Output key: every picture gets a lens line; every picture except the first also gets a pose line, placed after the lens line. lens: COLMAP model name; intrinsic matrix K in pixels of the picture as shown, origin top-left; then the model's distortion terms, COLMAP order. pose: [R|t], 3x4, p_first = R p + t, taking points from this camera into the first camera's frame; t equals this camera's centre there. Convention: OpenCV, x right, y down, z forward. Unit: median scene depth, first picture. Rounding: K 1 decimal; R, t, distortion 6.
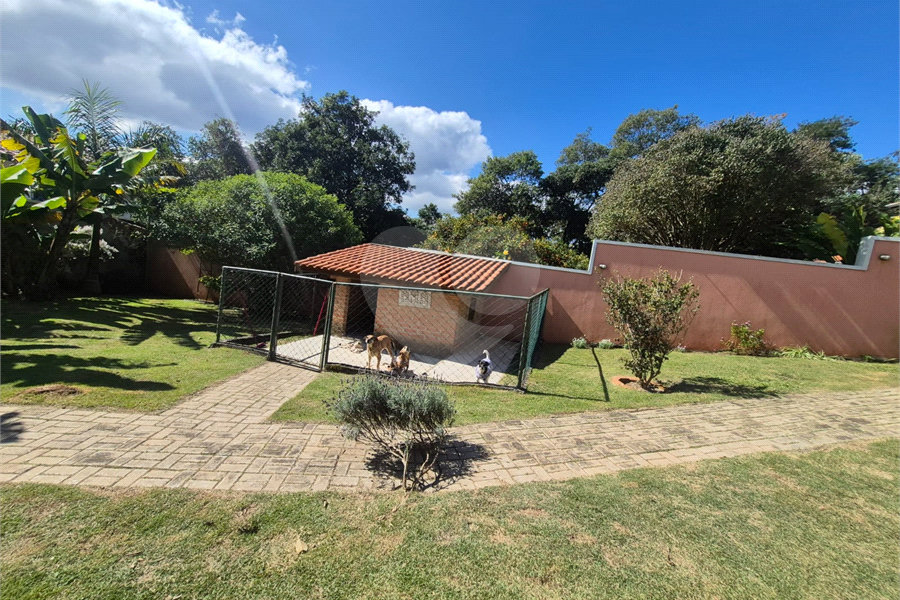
lens RADIAL K [[351.3, 0, 448.6], [0, 351.3, 296.0], [0, 0, 1]] dist [-0.000955, -0.000161]
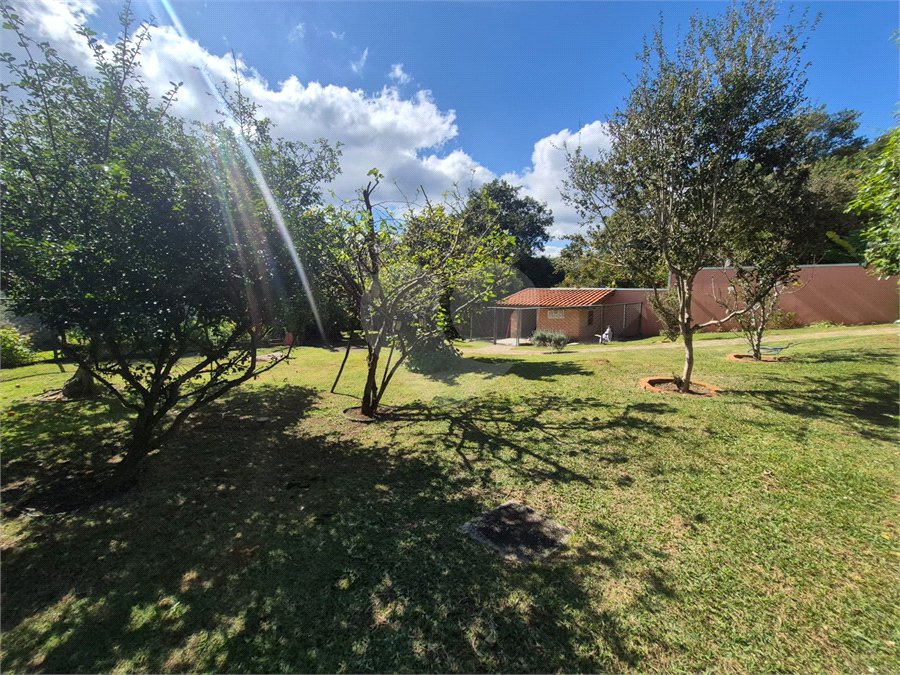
lens RADIAL K [[351.1, 0, 452.3], [0, 351.1, 334.0], [0, 0, 1]] dist [0.000248, 0.000141]
pose [[0.915154, -0.077257, -0.395631, 0.045306], [0.078536, 0.996827, -0.012990, 0.031570], [0.395379, -0.019183, 0.918318, -0.344419]]
